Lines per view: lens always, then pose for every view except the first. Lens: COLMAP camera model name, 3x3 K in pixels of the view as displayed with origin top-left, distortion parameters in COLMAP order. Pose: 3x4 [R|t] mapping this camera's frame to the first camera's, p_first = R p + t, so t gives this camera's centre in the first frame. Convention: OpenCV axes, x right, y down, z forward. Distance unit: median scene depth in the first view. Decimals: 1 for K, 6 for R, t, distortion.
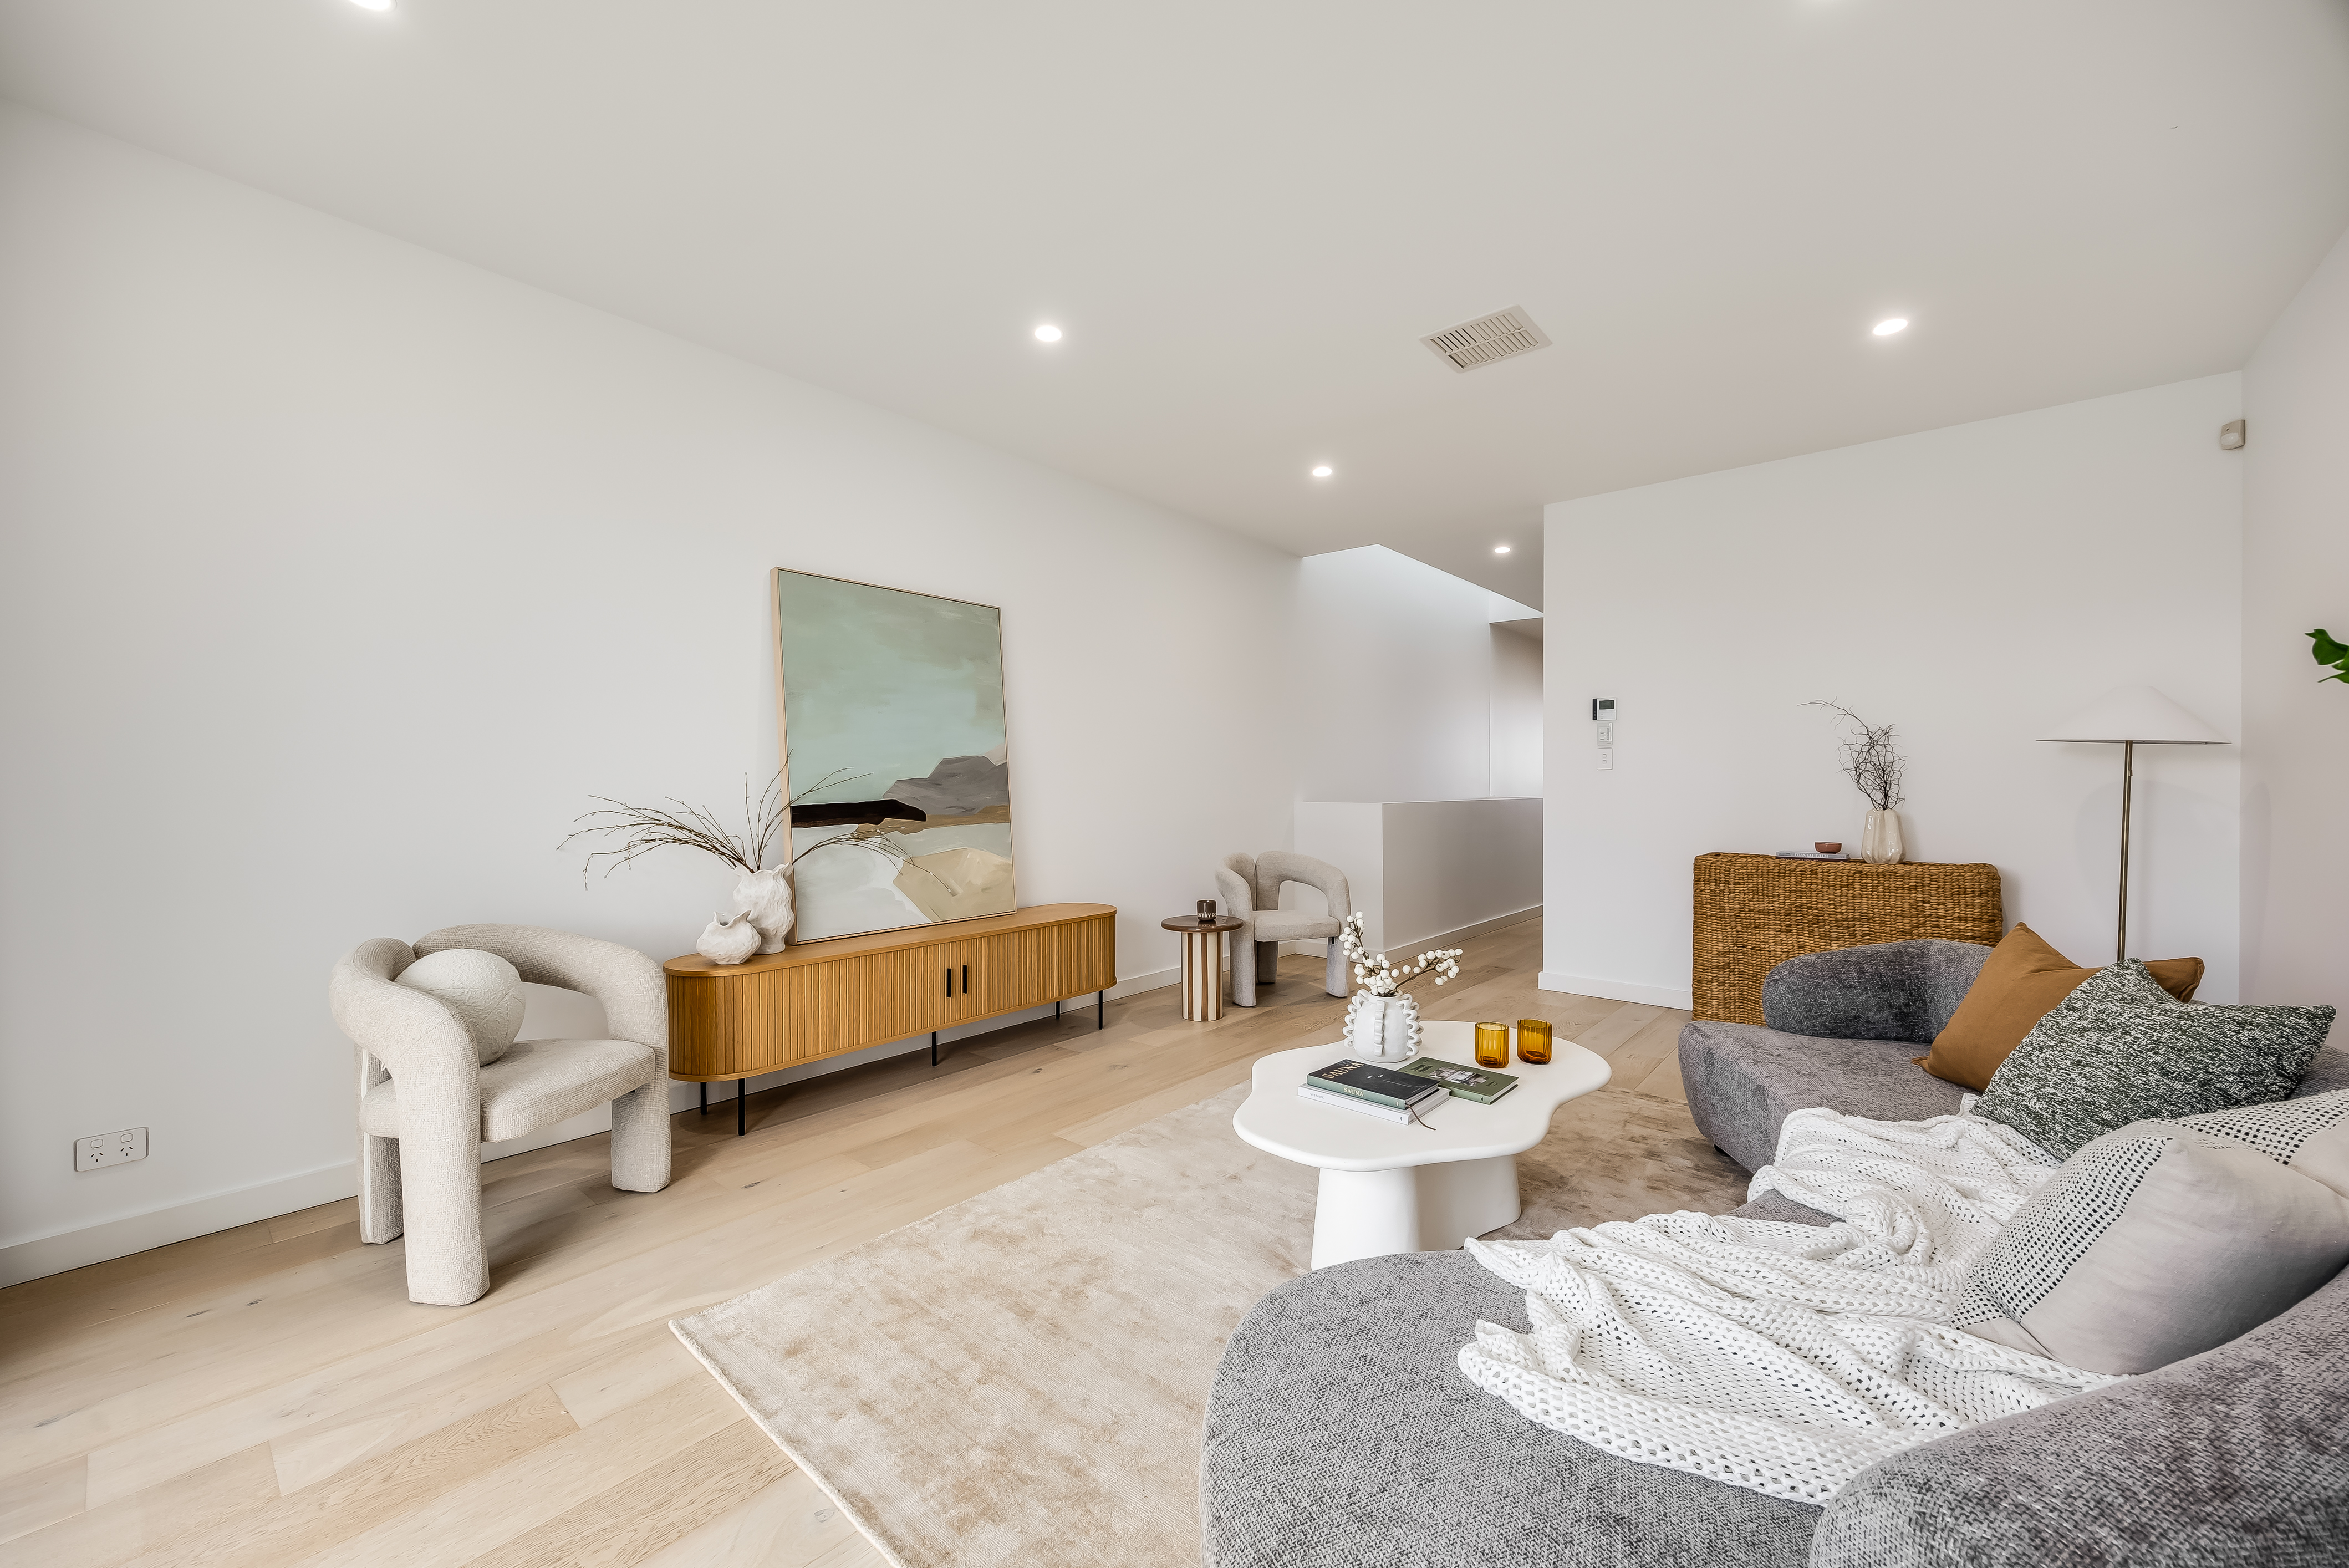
lens RADIAL K [[903.4, 0, 1172.8], [0, 903.4, 794.5], [0, 0, 1]] dist [-0.003382, 0.000216]
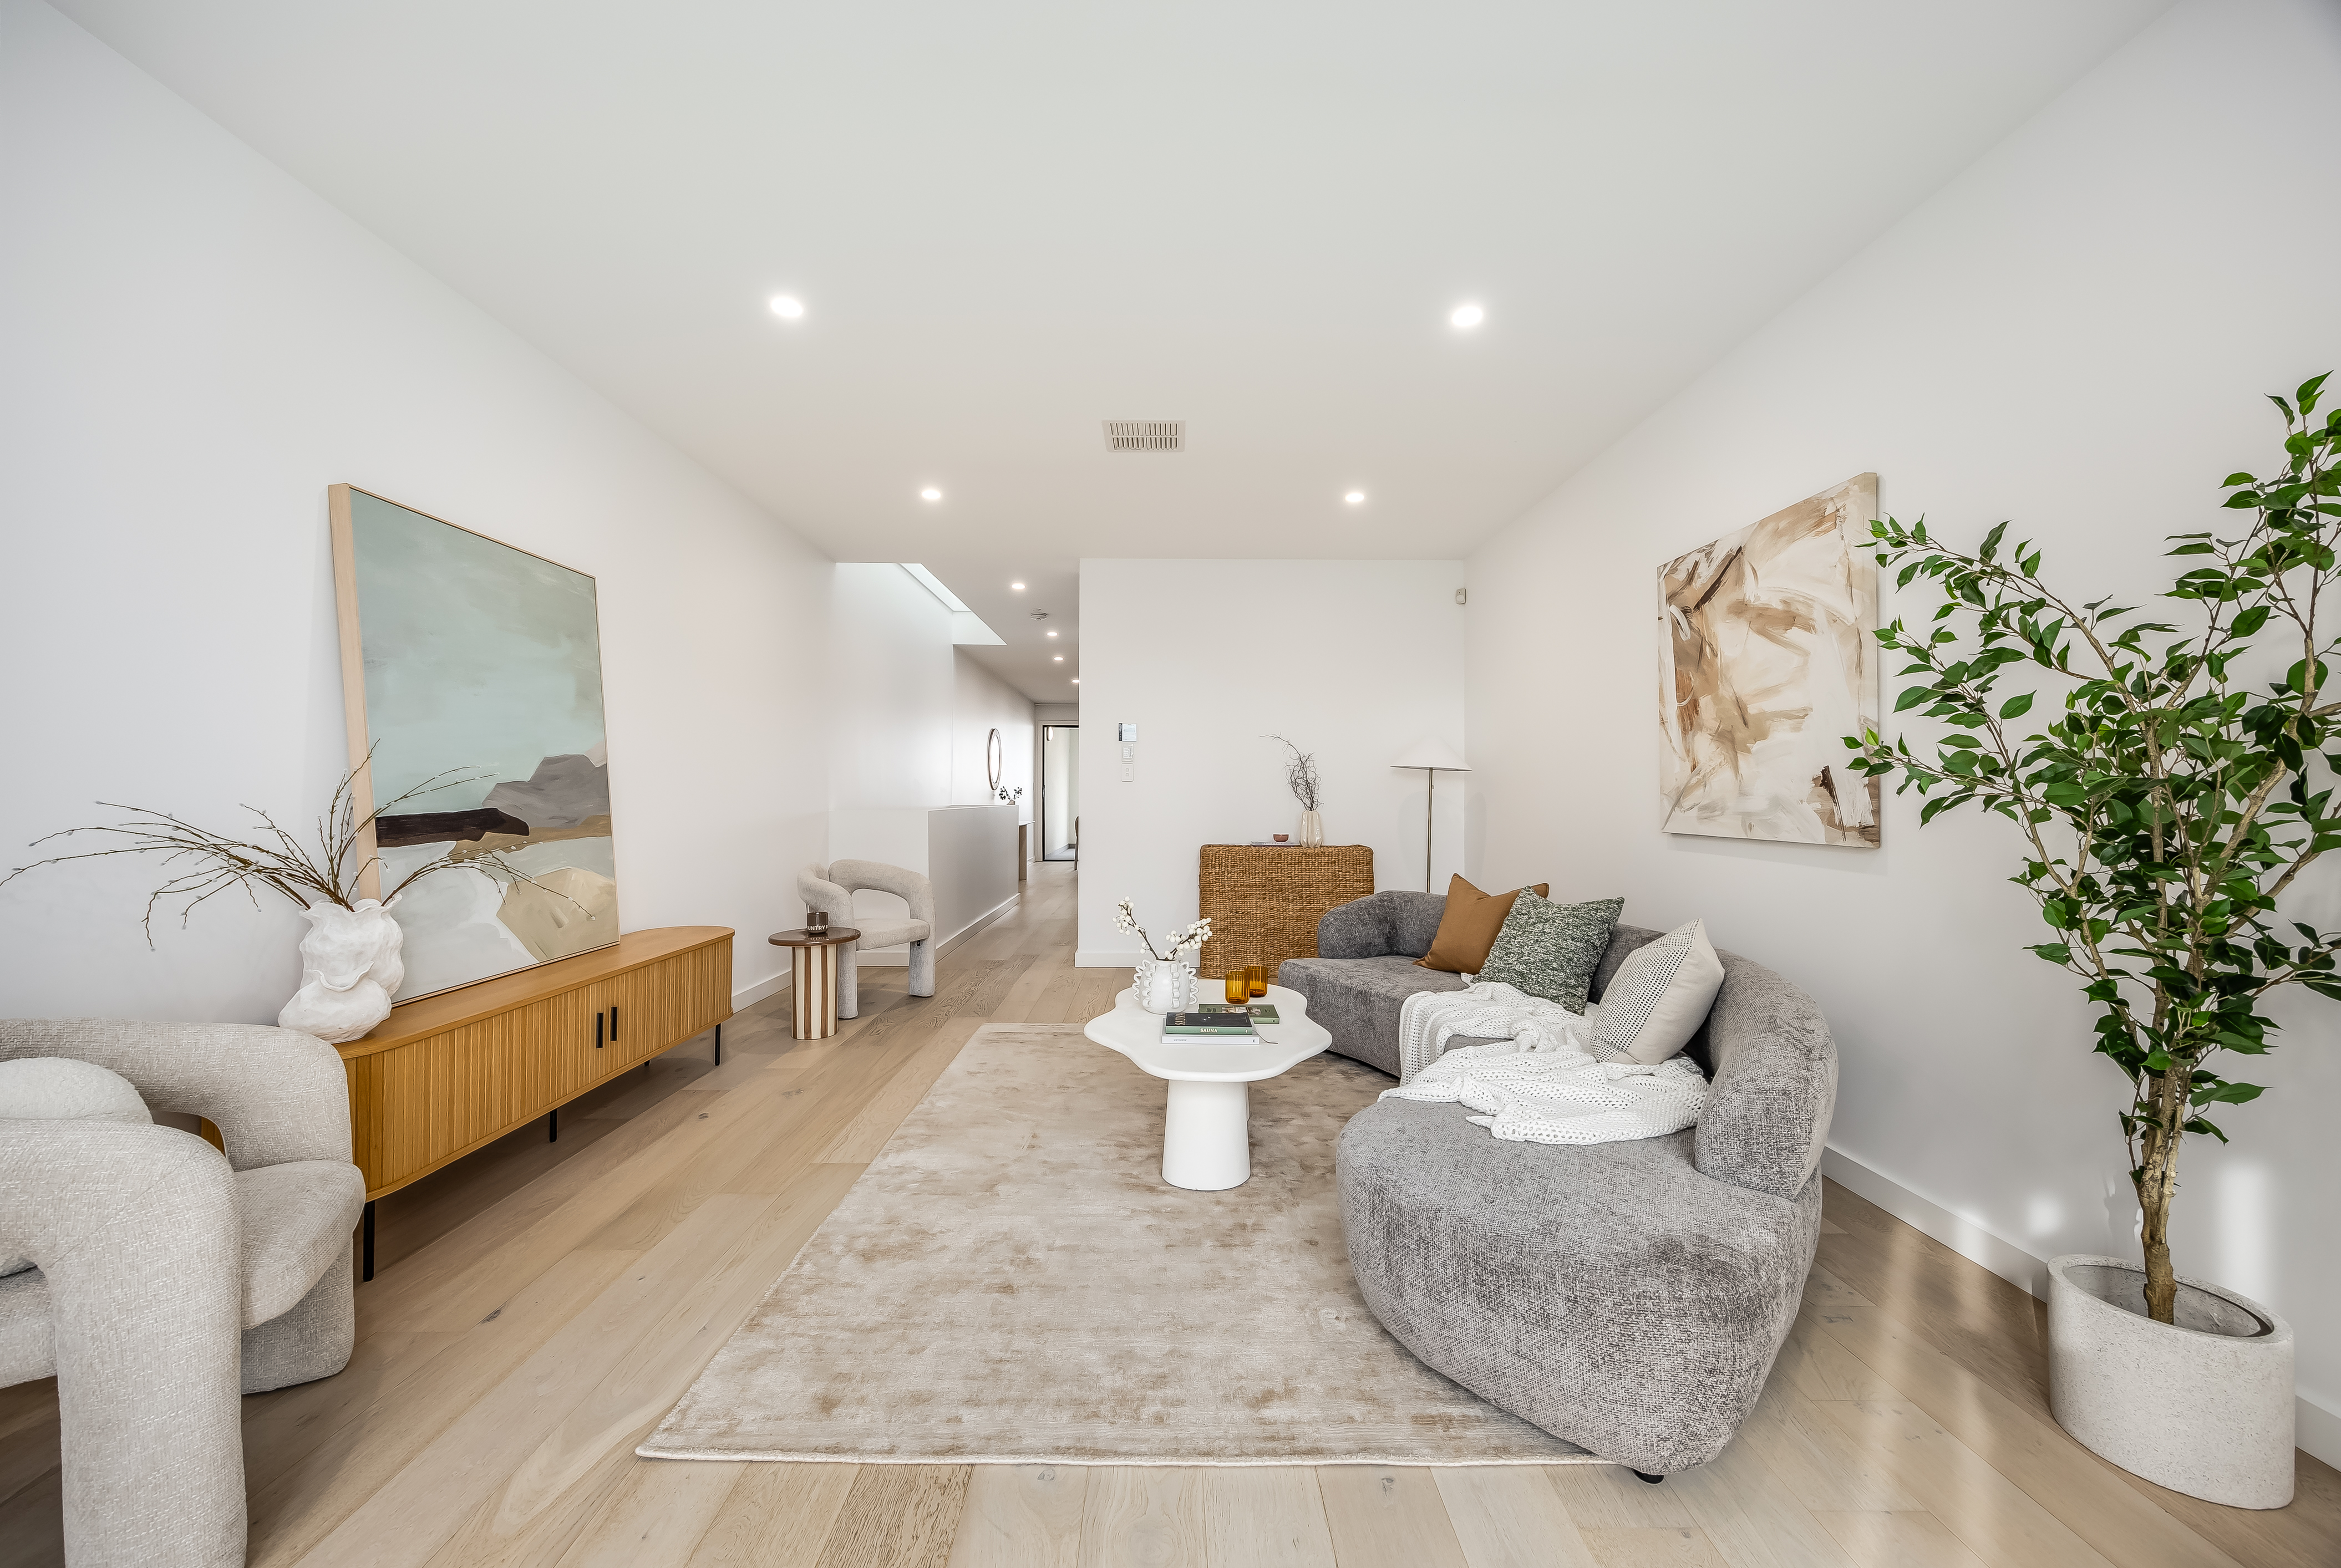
lens RADIAL K [[896.6, 0, 1177.9], [0, 896.6, 786.0], [0, 0, 1]] dist [-0.003067, -0.000133]
pose [[0.757590, 0.009002, 0.652669, -0.352834], [0.004987, 0.999796, -0.019579, 0.004336], [-0.652712, 0.018088, 0.757390, 0.032511]]
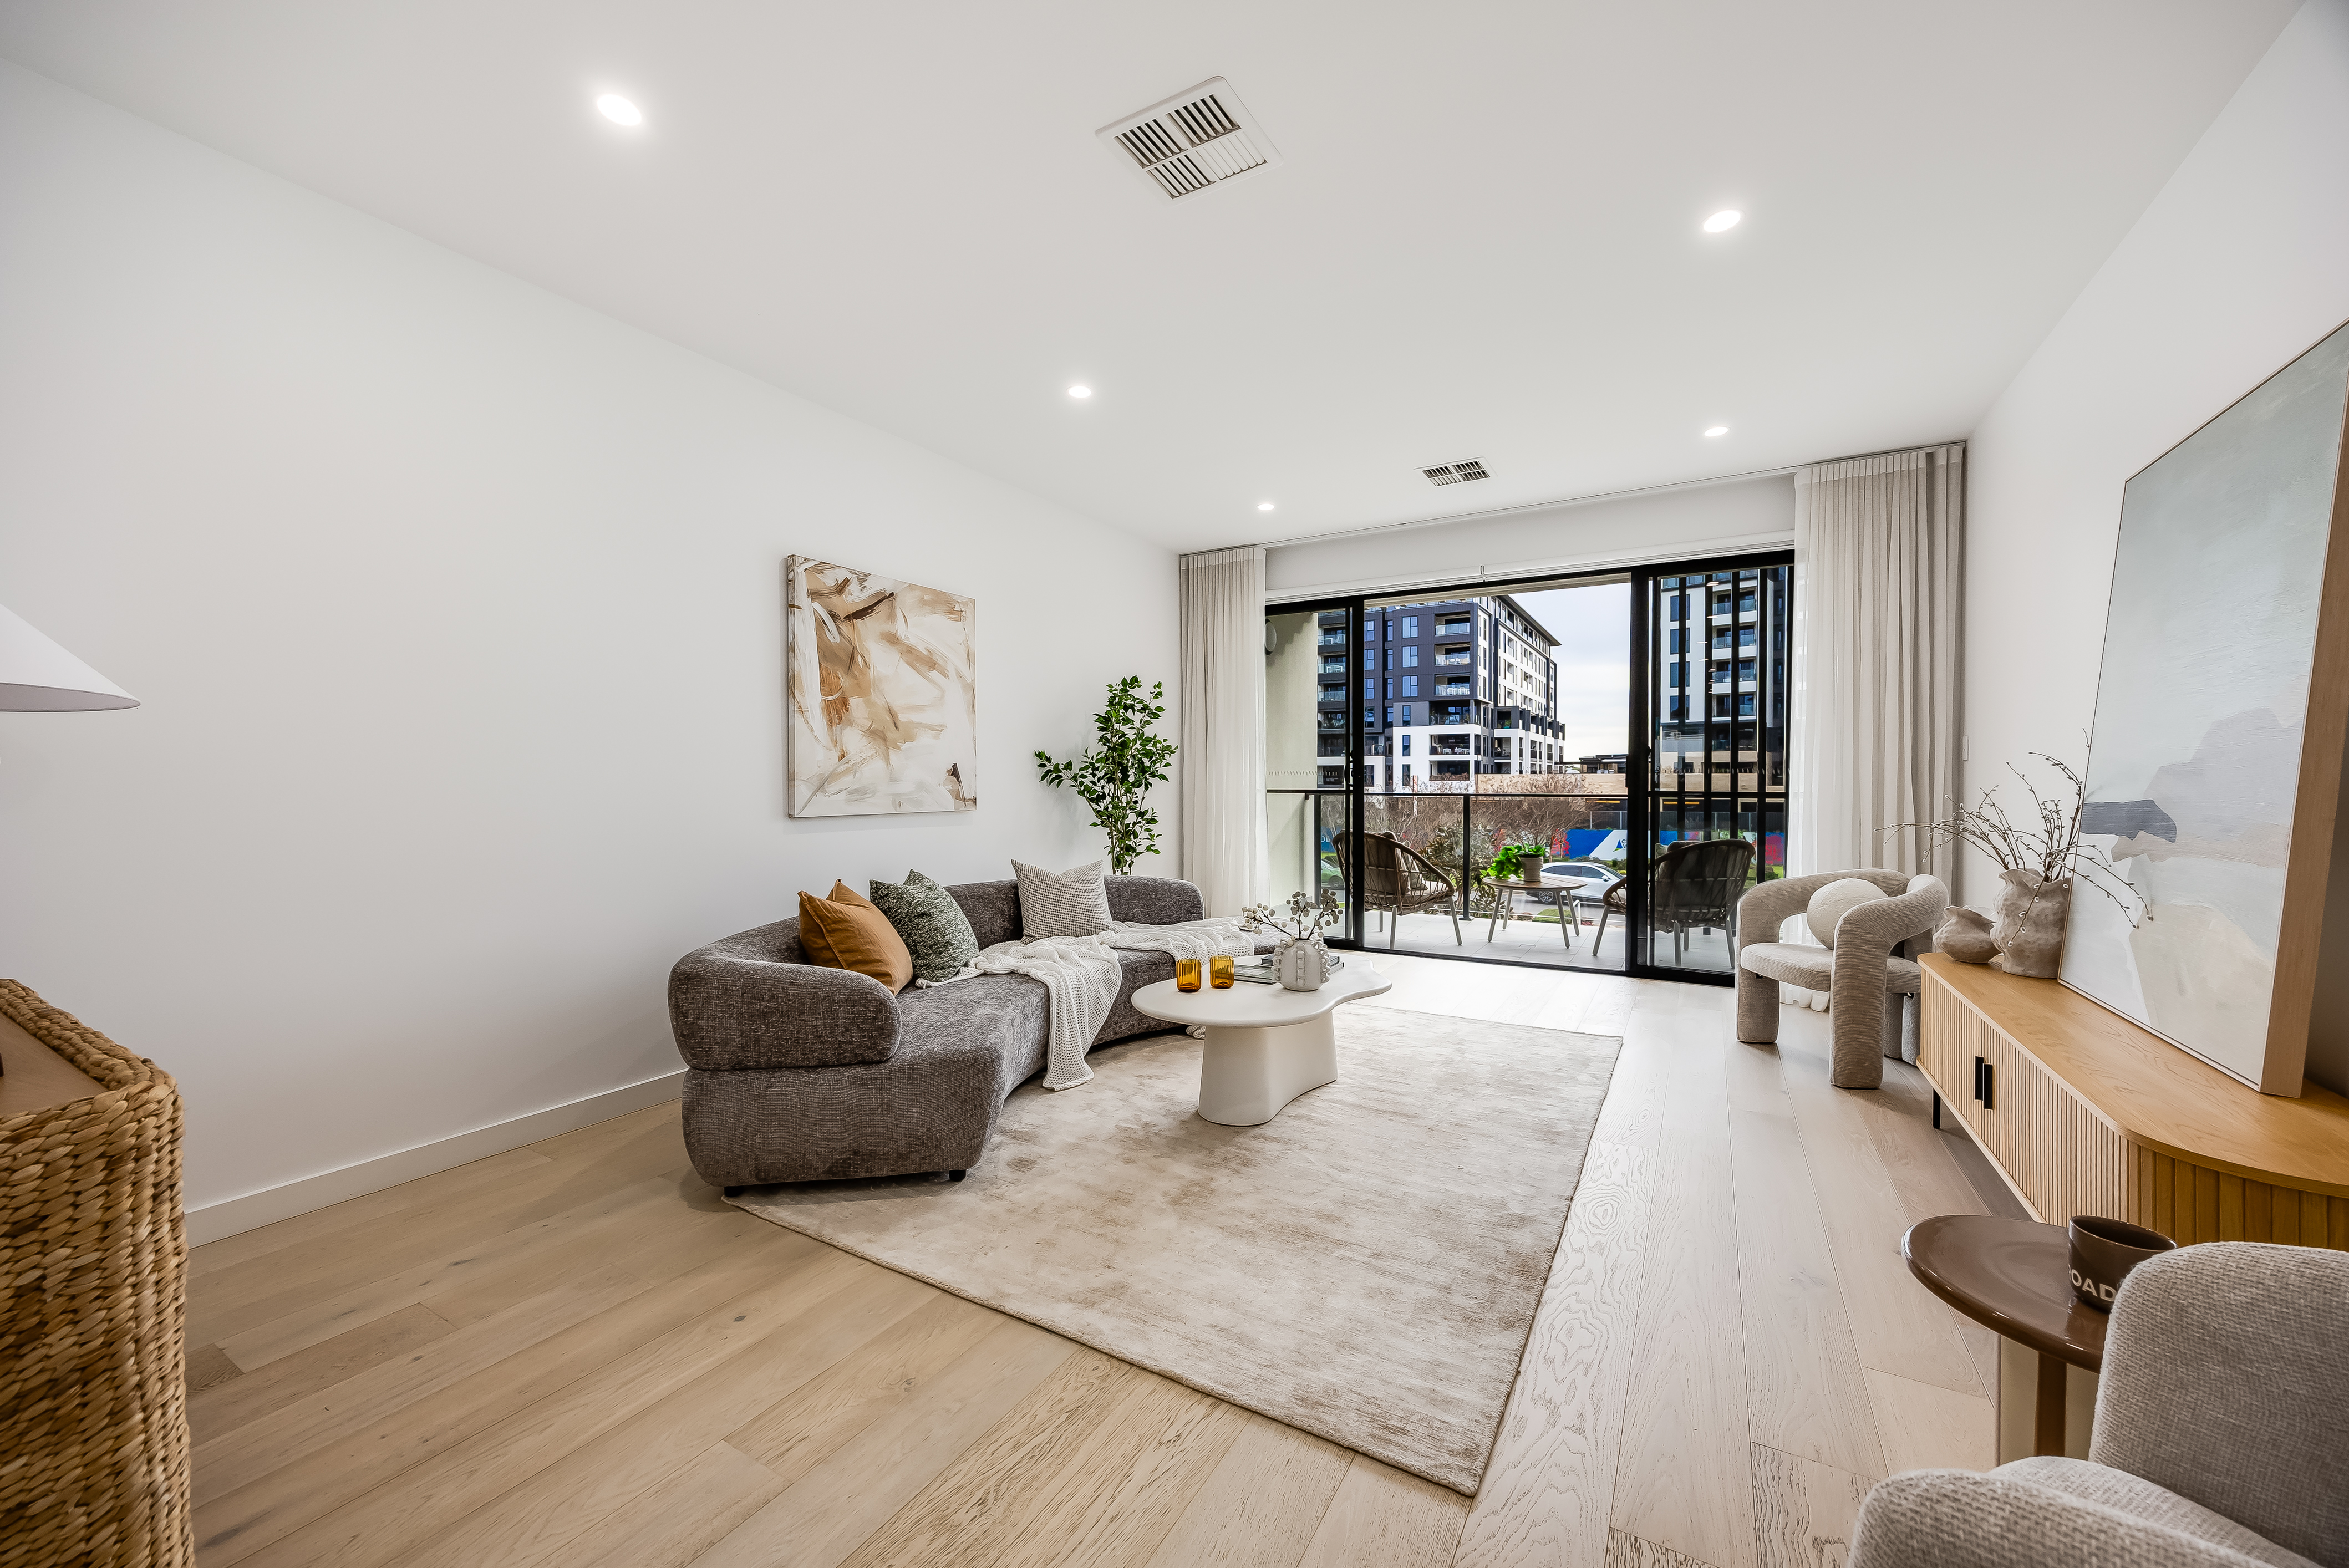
lens RADIAL K [[899.8, 0, 1184.2], [0, 899.8, 792.2], [0, 0, 1]] dist [-0.003067, -0.000133]
pose [[-0.984907, 0.006301, -0.172970, 0.391126], [0.001776, 0.999652, 0.026307, -0.014593], [0.173076, 0.025603, -0.984576, 1.408295]]
